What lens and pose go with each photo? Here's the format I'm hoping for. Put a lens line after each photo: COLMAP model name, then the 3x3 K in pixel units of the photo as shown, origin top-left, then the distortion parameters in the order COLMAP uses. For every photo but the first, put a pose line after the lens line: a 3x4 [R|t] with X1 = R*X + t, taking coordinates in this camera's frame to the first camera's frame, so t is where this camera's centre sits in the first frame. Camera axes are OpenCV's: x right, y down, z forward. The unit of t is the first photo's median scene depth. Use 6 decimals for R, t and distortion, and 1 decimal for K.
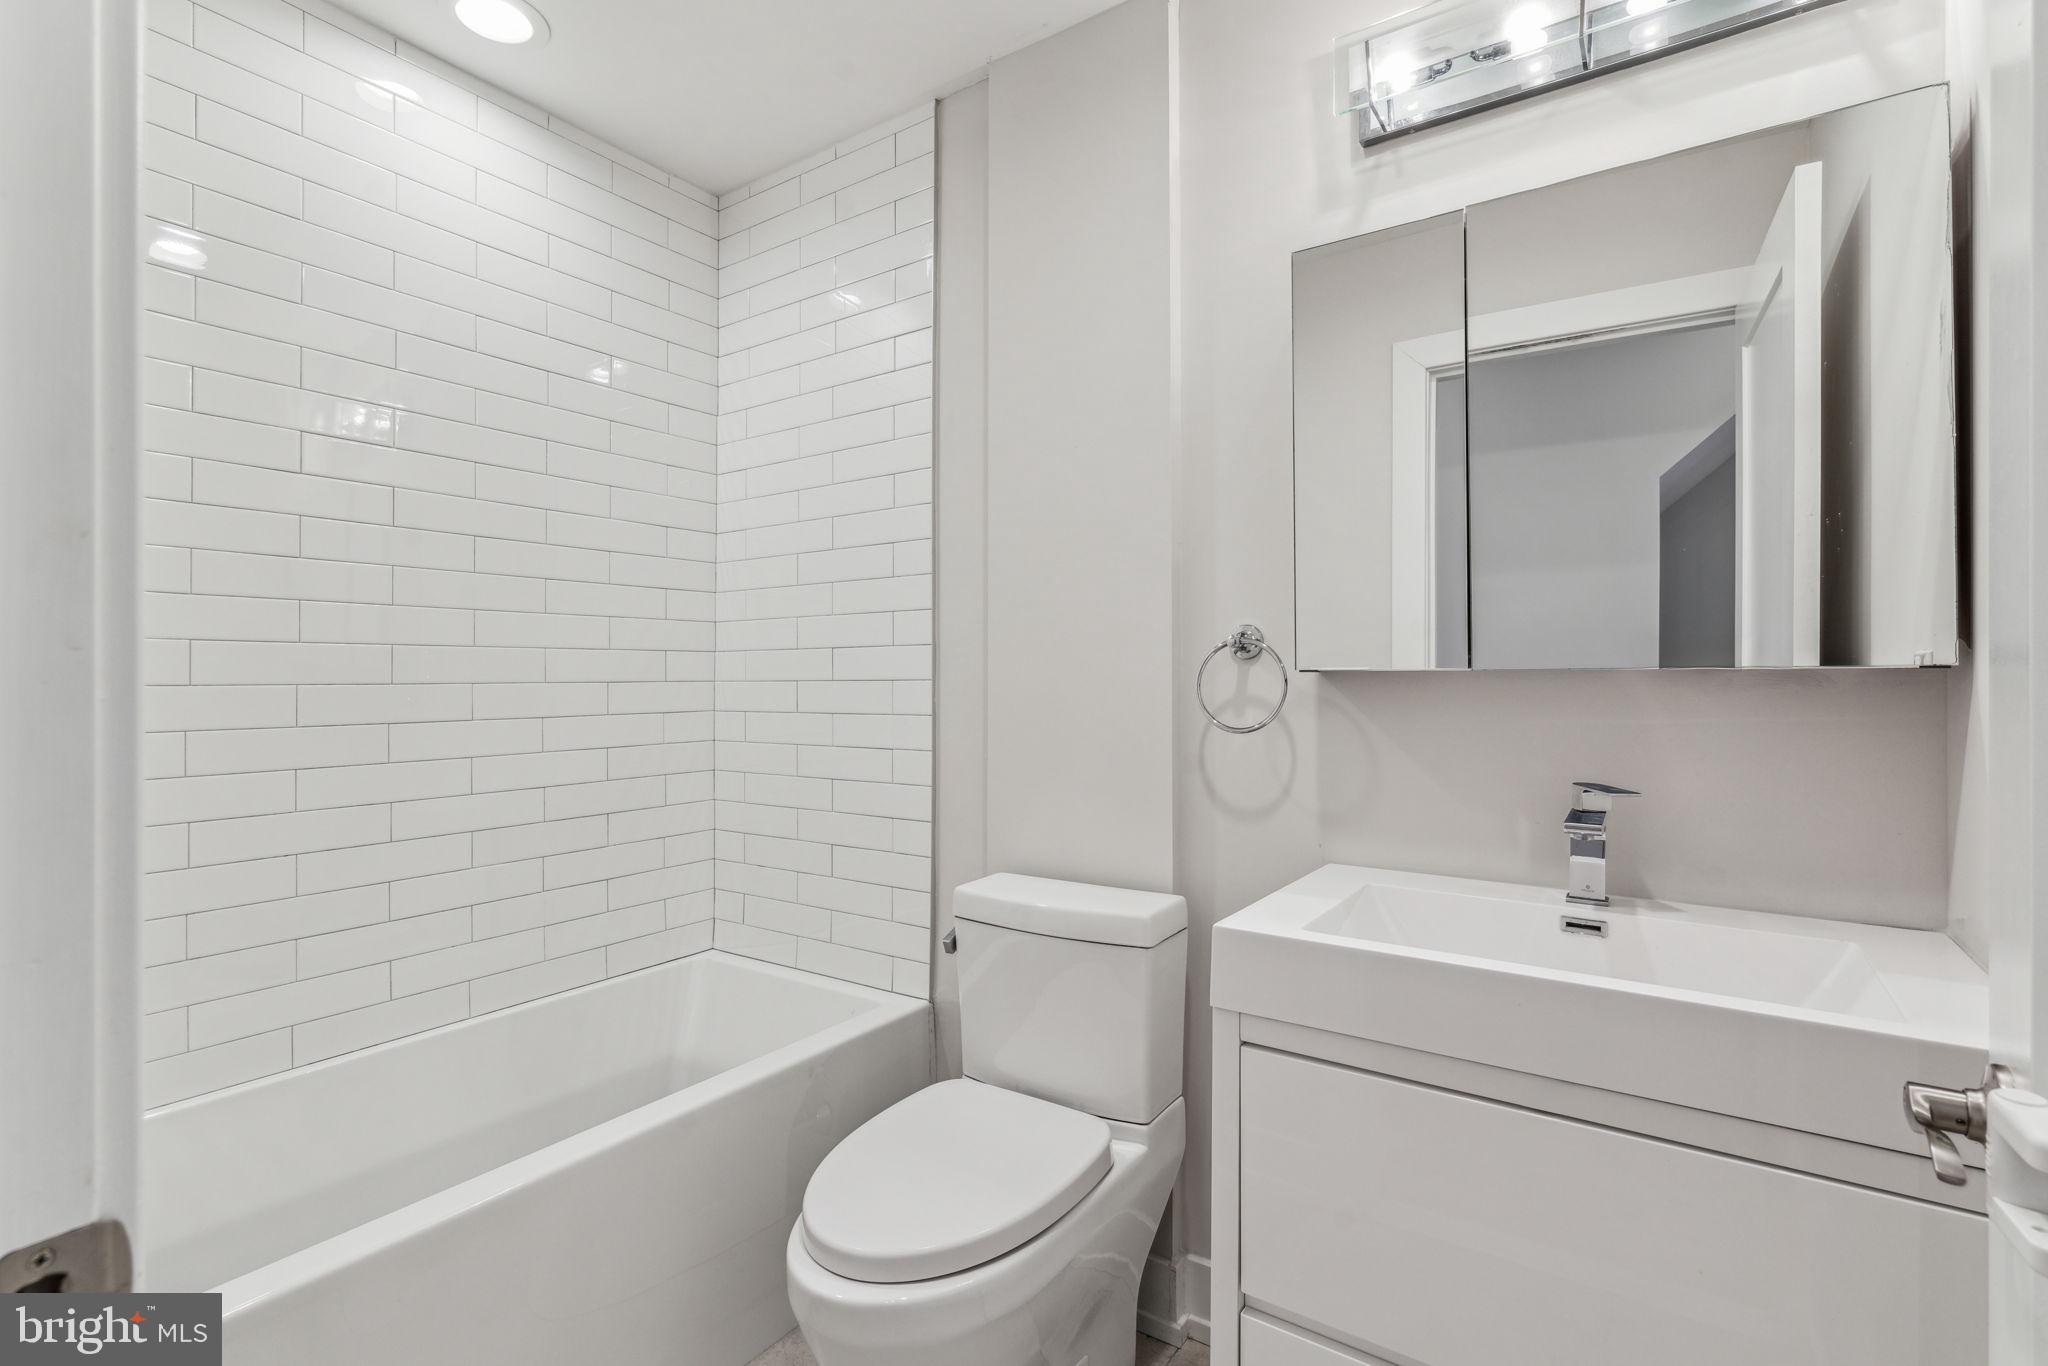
lens RADIAL K [[941.3, 0, 1023.0], [0, 941.3, 680.2], [0, 0, 1]] dist [-0.007604, 0.003382]
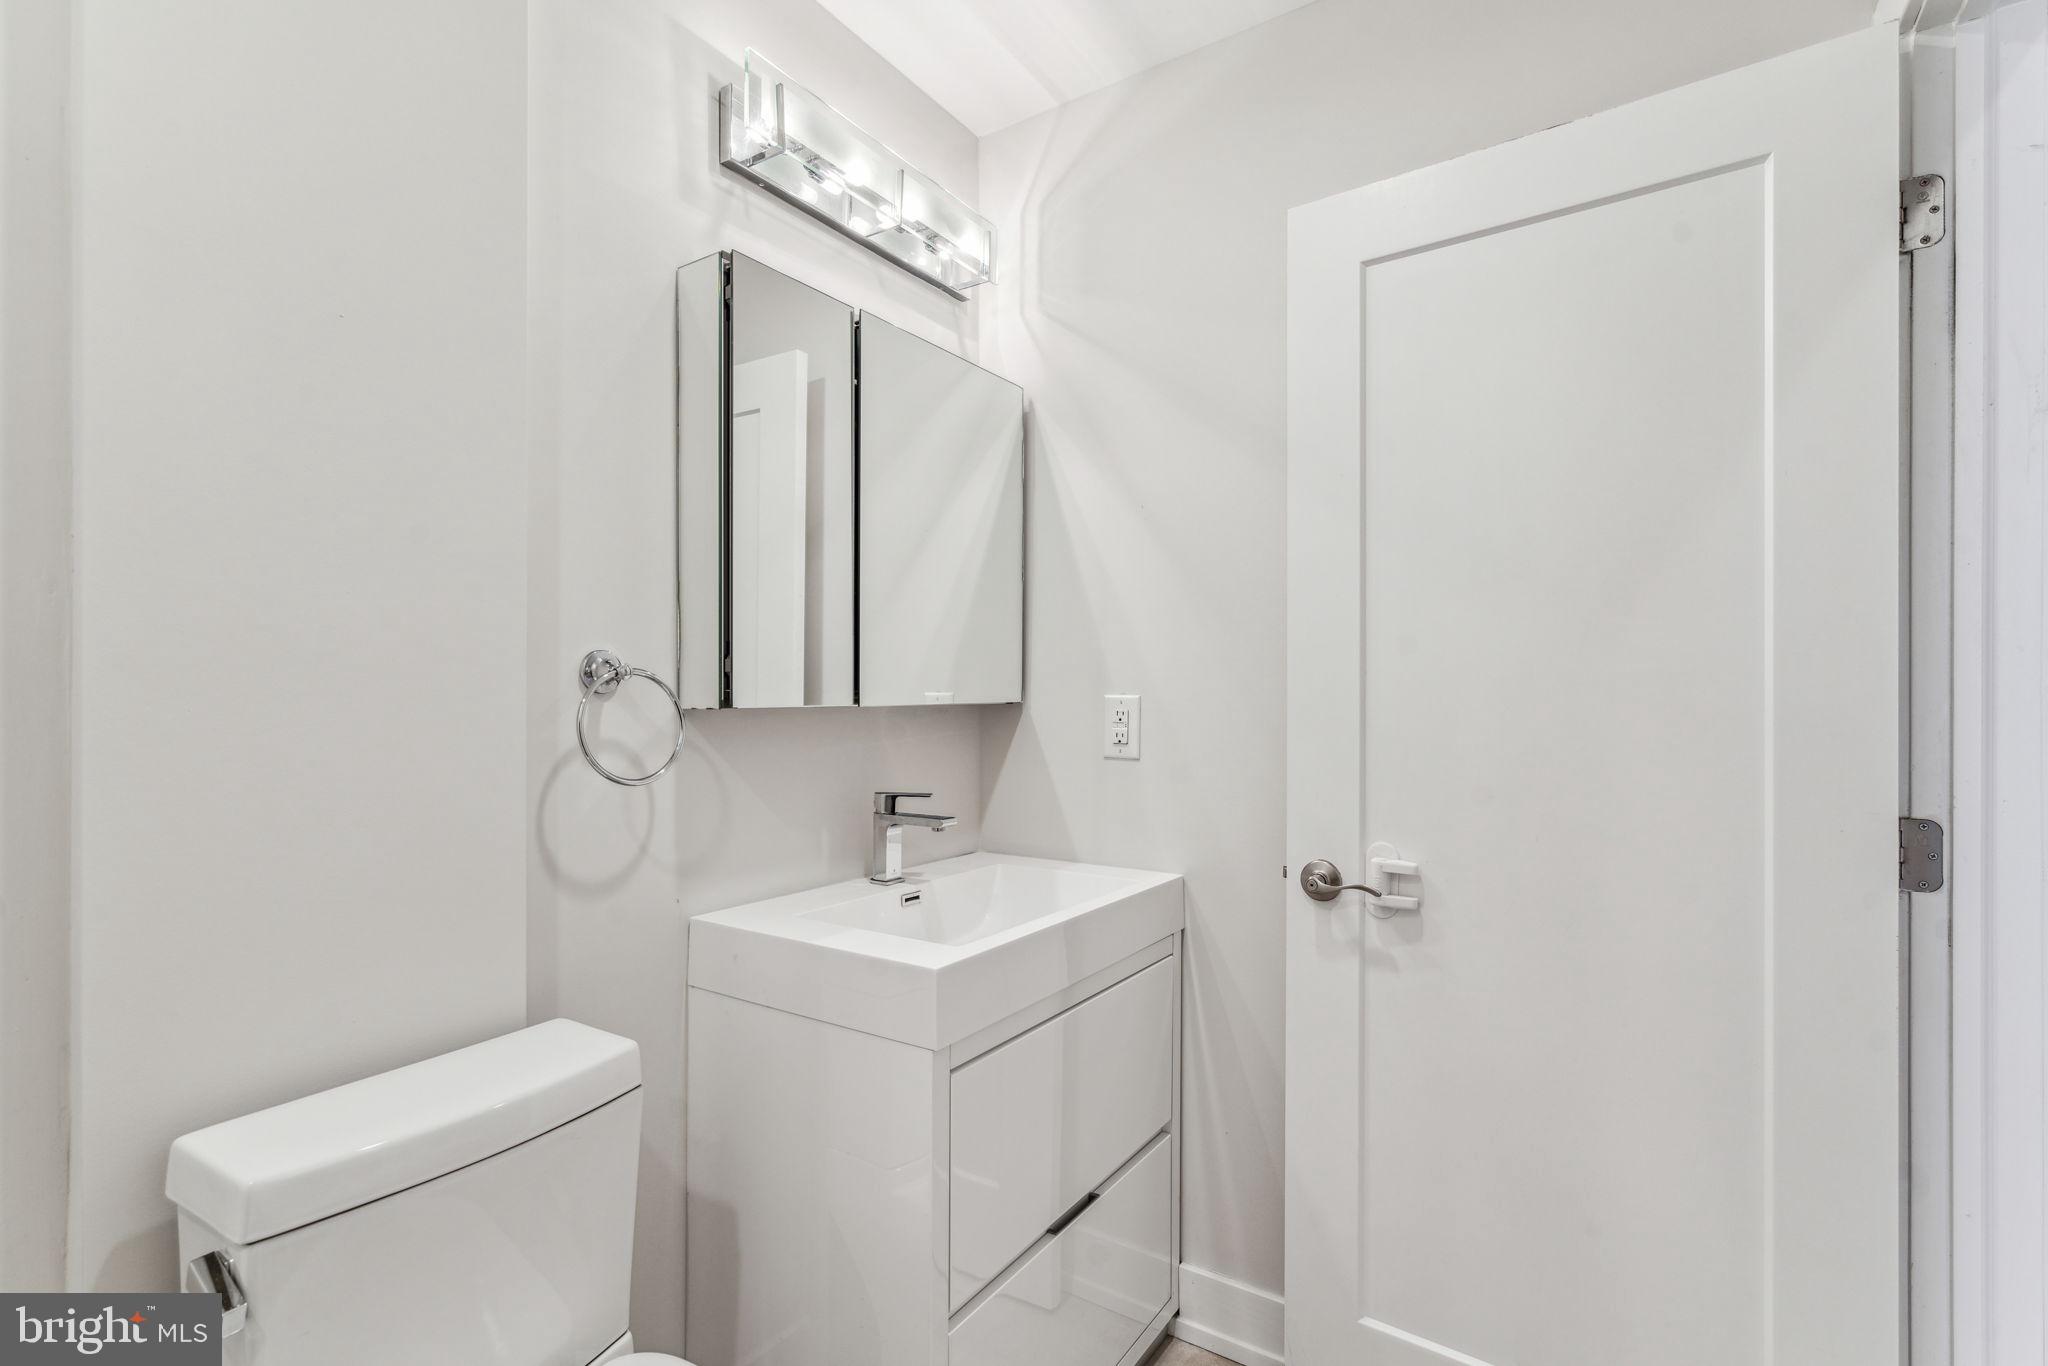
lens RADIAL K [[941.3, 0, 1023.9], [0, 941.3, 690.0], [0, 0, 1]] dist [-0.007604, 0.003382]
pose [[-0.014957, 0.001815, 0.999886, -0.585358], [-0.003184, 0.999993, -0.001863, -0.025327], [-0.999883, -0.003211, -0.014951, 0.679808]]
